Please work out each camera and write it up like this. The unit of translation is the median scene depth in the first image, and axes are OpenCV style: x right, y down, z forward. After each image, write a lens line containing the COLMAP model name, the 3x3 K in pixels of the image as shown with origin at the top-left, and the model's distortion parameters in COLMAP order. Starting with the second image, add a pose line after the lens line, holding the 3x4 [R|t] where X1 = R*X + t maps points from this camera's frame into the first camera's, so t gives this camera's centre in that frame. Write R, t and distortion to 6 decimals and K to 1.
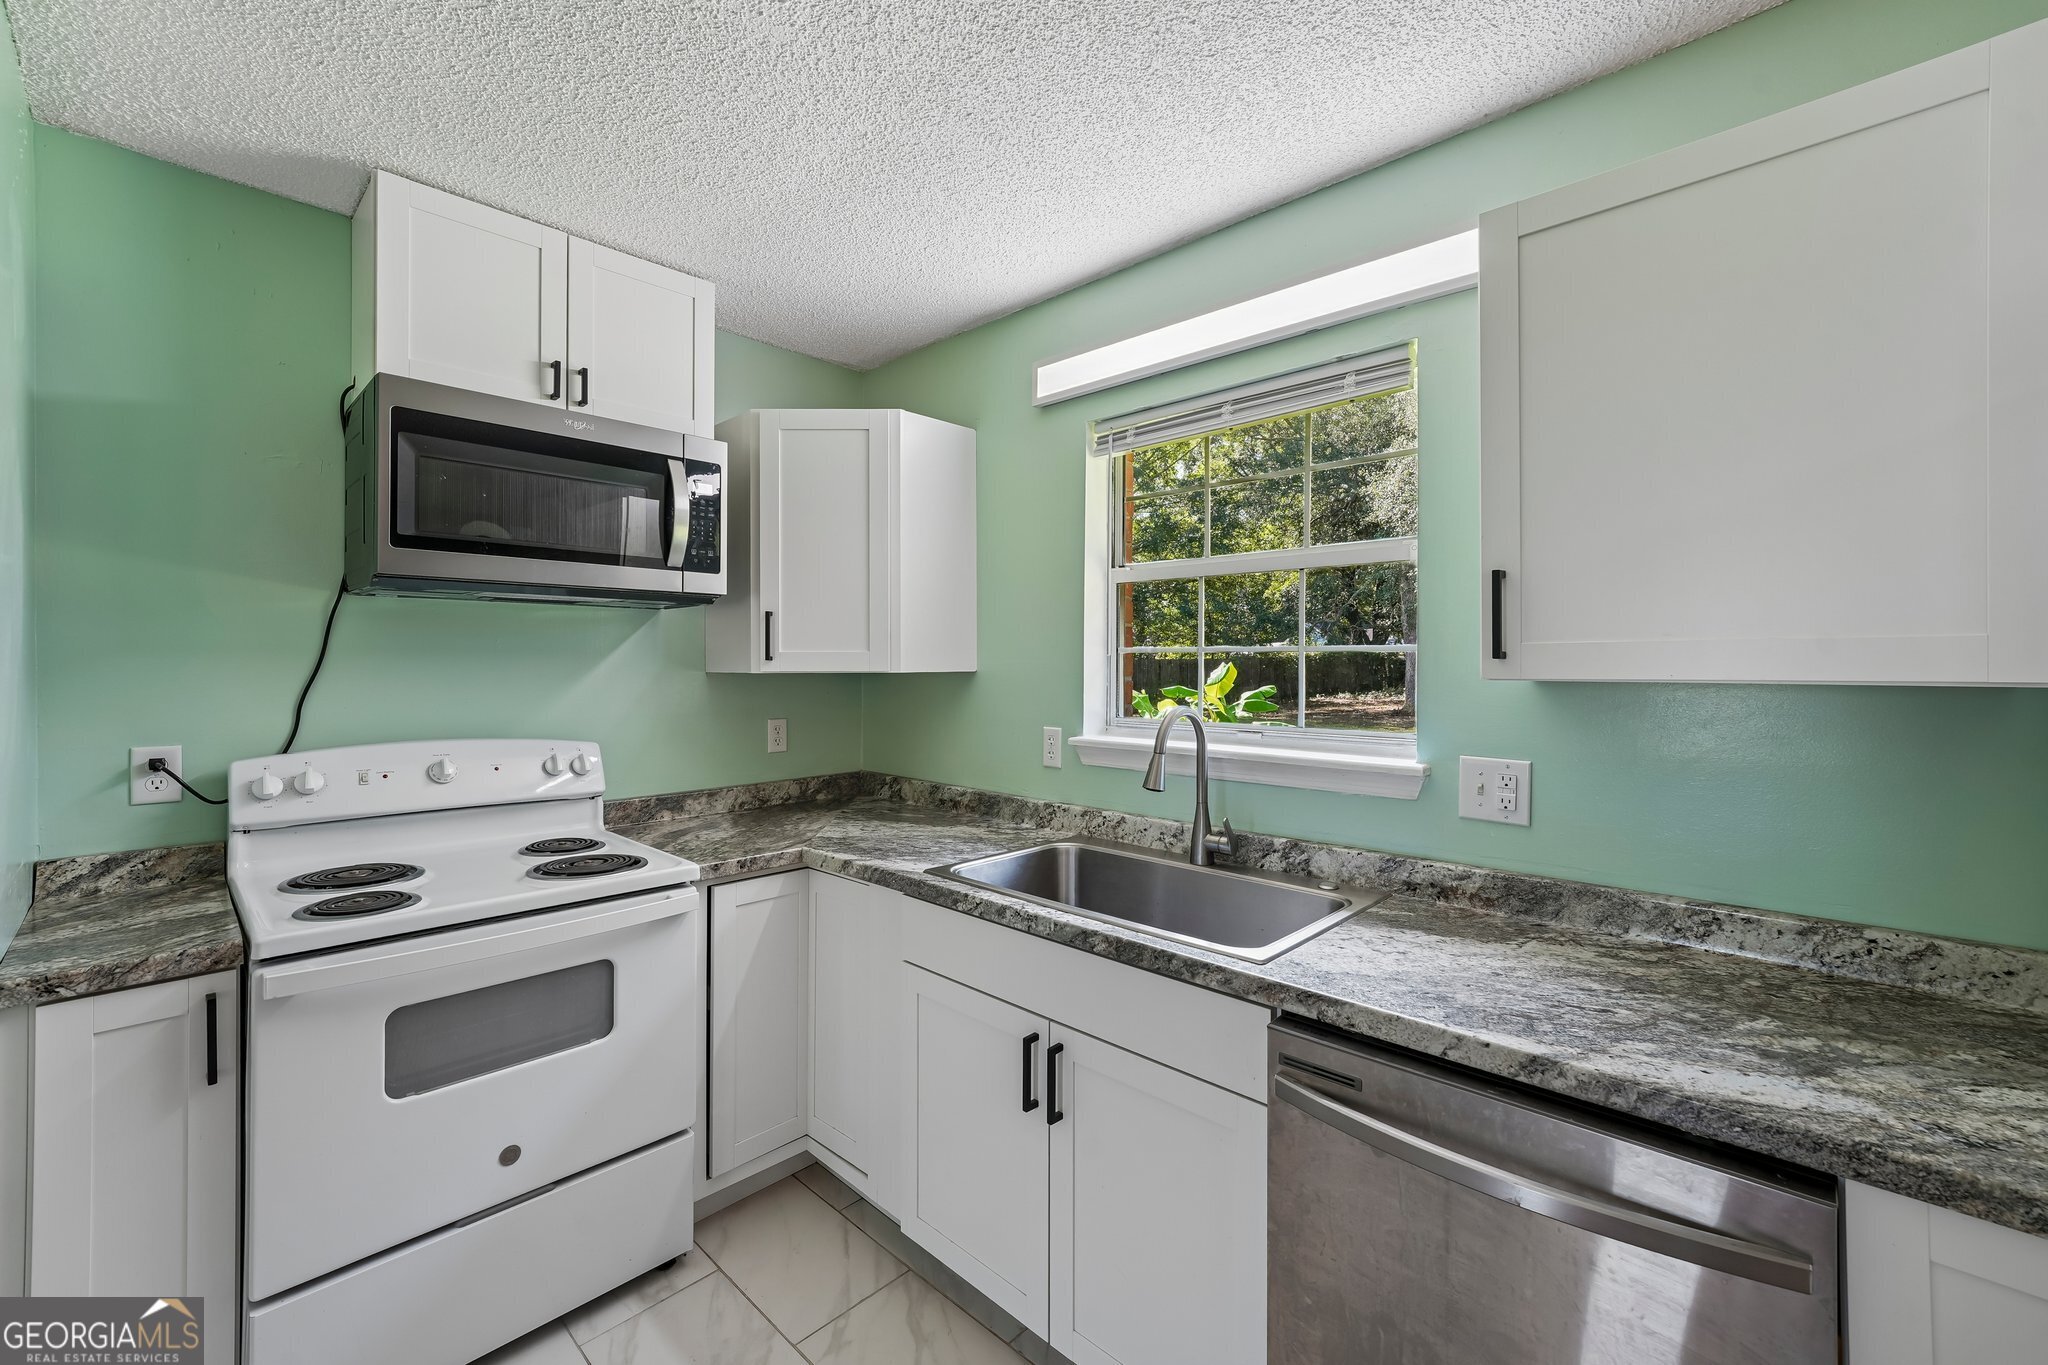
lens RADIAL K [[836.1, 0, 1023.0], [0, 836.1, 663.8], [0, 0, 1]] dist [-0.003183, -0.000223]
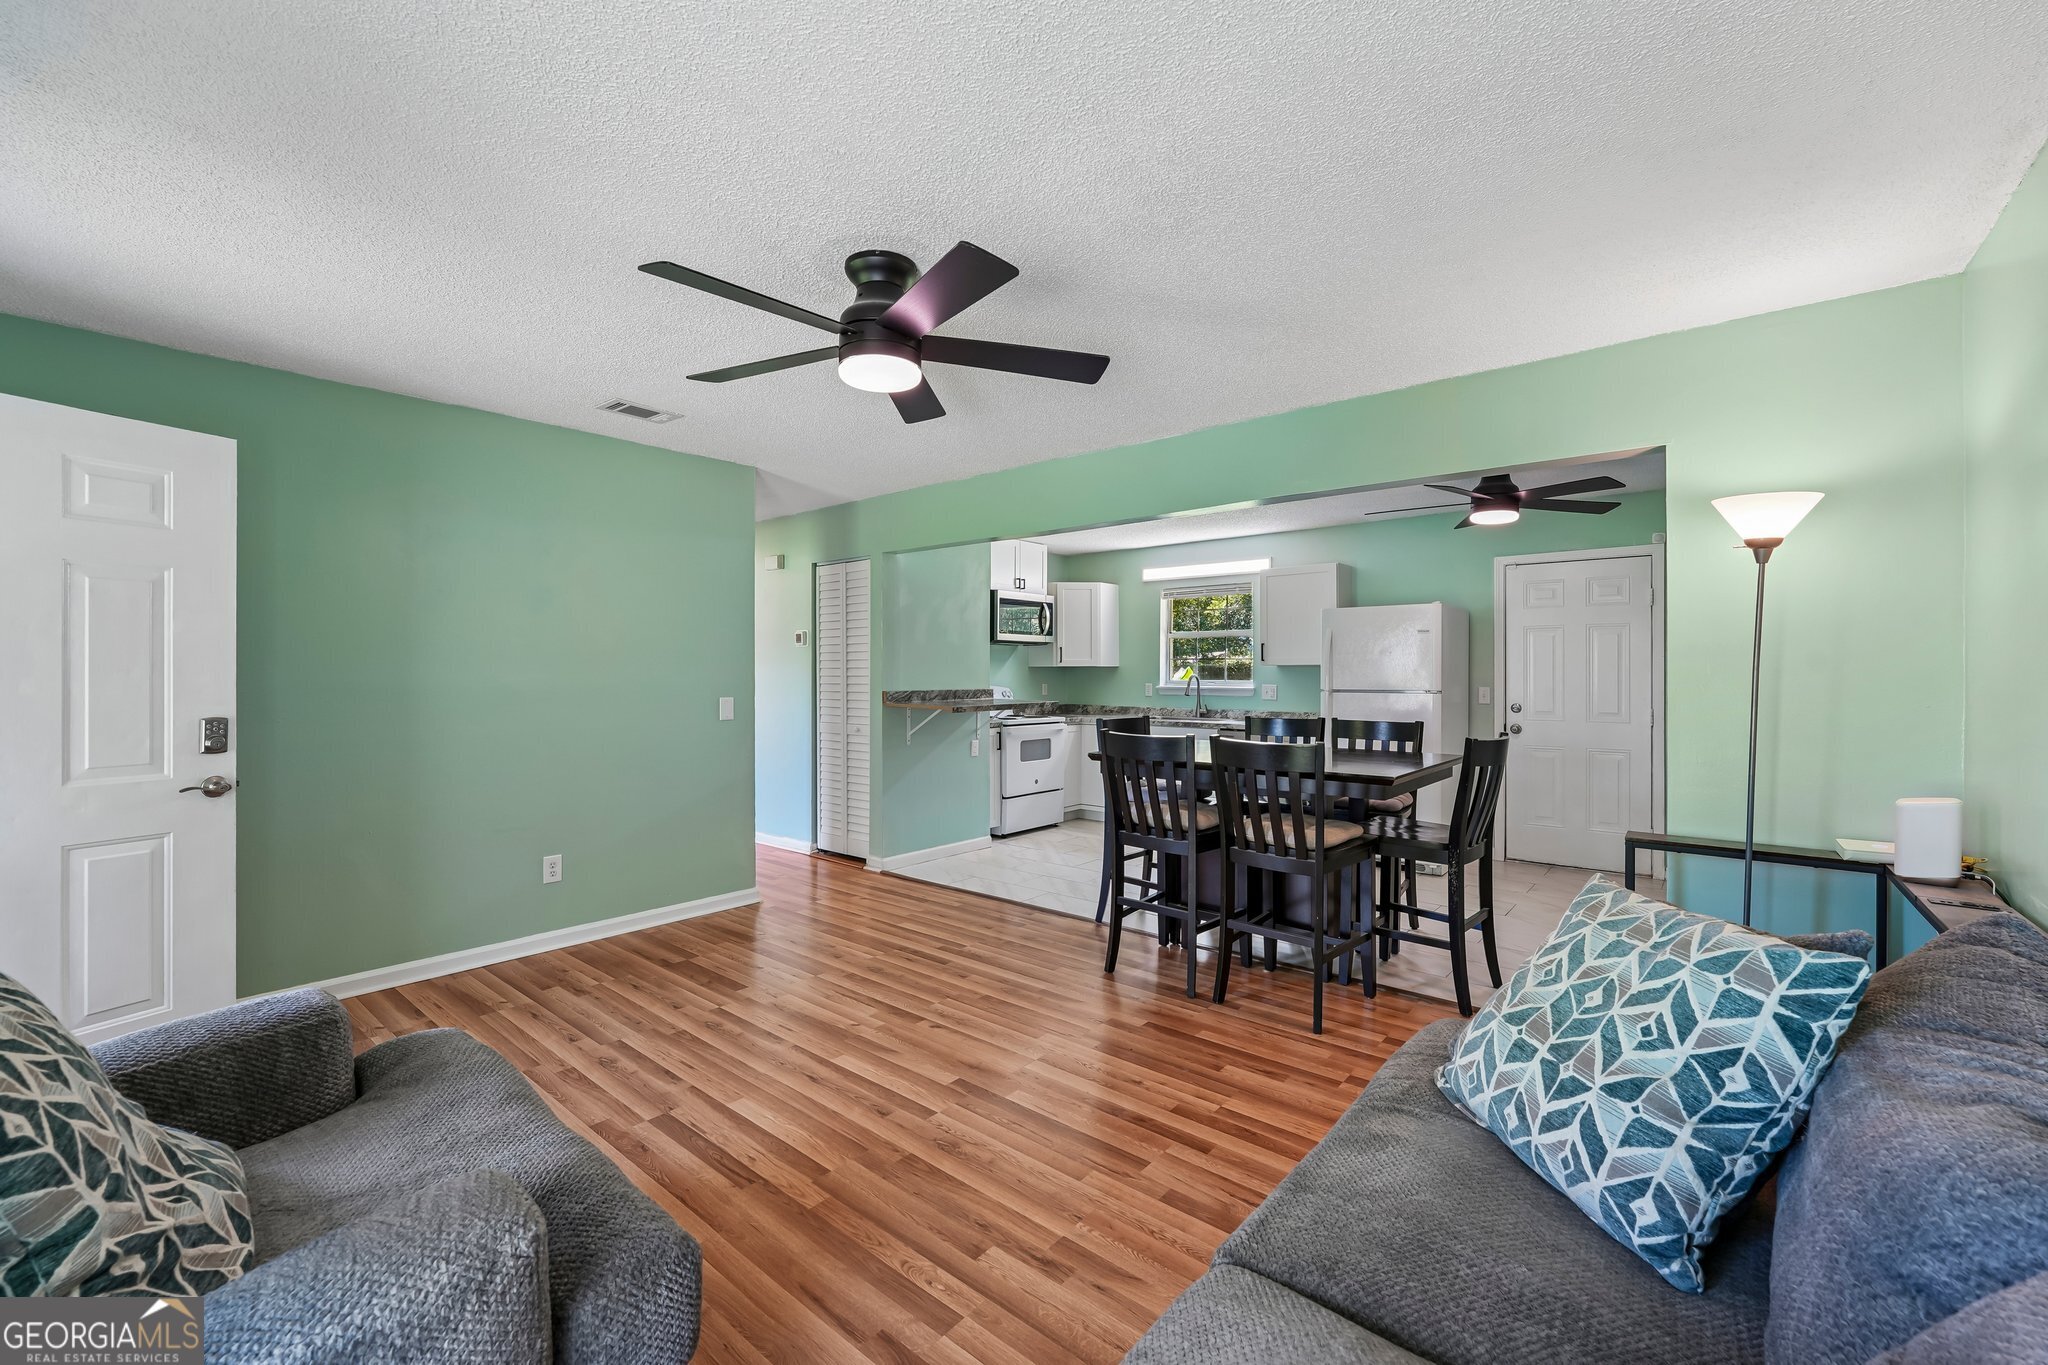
lens RADIAL K [[836.1, 0, 1023.0], [0, 836.1, 663.8], [0, 0, 1]] dist [-0.003183, -0.000223]
pose [[0.997823, 0.000974, 0.065939, -0.818581], [-0.000307, 0.999949, -0.010124, 0.040854], [-0.065946, 0.010082, 0.997772, -2.680326]]
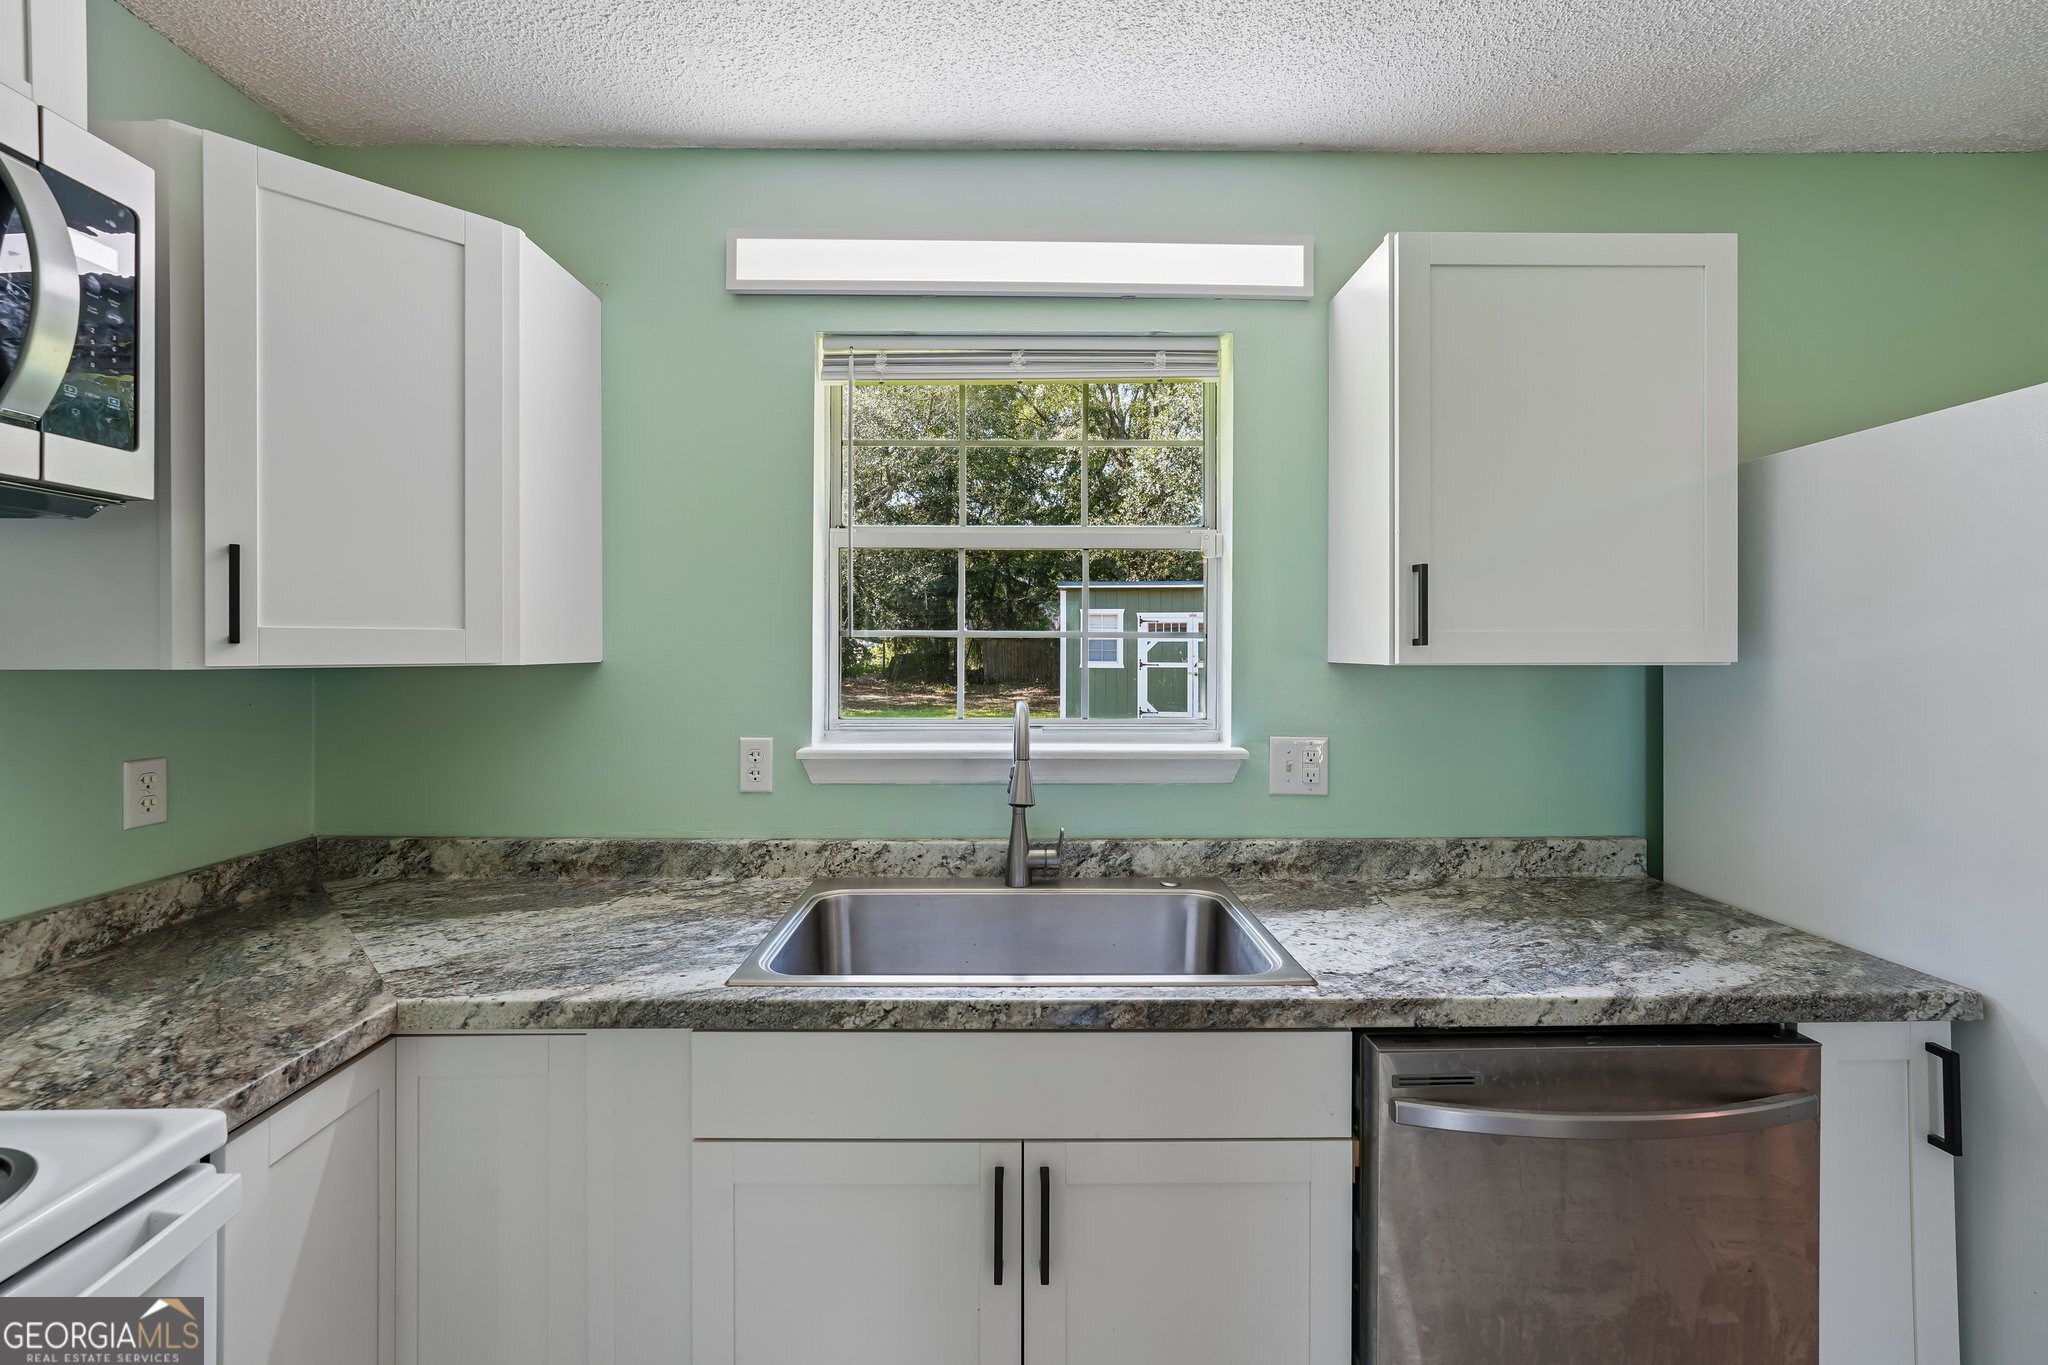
lens RADIAL K [[840.6, 0, 1018.0], [0, 840.6, 654.0], [0, 0, 1]] dist [-0.004897, -0.000067]
pose [[0.716930, -0.002091, 0.697142, -0.395339], [0.000612, 0.999997, 0.002370, 0.001778], [-0.697145, -0.001273, 0.716929, 0.399272]]
